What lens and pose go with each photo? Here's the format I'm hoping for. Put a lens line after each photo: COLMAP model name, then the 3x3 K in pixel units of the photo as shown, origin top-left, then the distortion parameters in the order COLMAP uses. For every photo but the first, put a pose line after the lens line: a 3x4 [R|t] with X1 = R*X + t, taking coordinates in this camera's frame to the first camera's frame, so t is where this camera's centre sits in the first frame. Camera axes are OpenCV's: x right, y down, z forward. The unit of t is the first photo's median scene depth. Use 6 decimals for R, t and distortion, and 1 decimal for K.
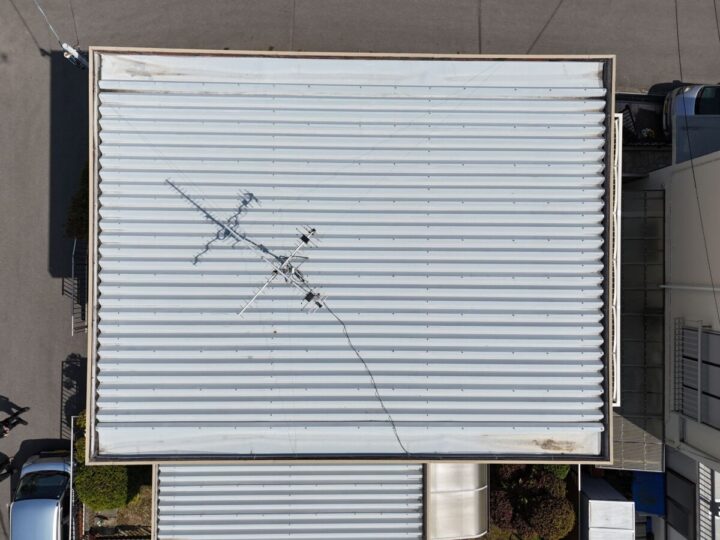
lens RADIAL K [[518.8, 0, 360.0], [0, 518.8, 270.0], [0, 0, 1]] dist [0.005786, 0.000529]
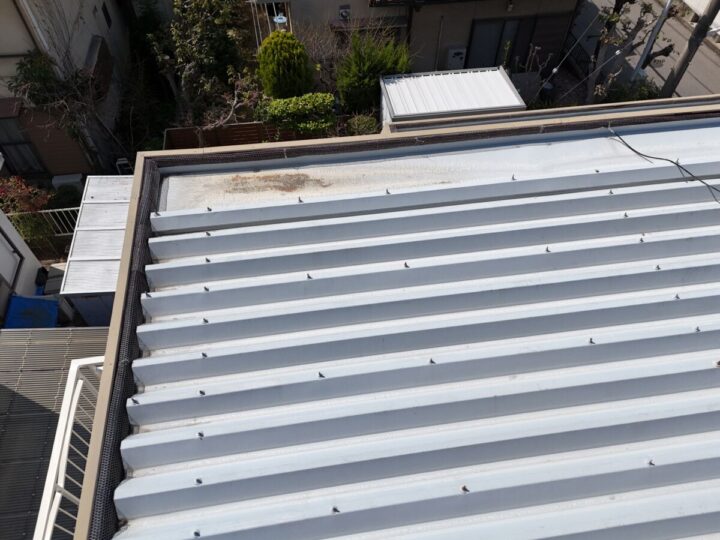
lens RADIAL K [[518.8, 0, 360.0], [0, 518.8, 270.0], [0, 0, 1]] dist [0.005786, 0.000529]
pose [[-0.985804, 0.106690, -0.129643, 0.369930], [-0.164449, -0.769263, 0.617406, 0.017214], [-0.033859, 0.629961, 0.775888, 0.720300]]
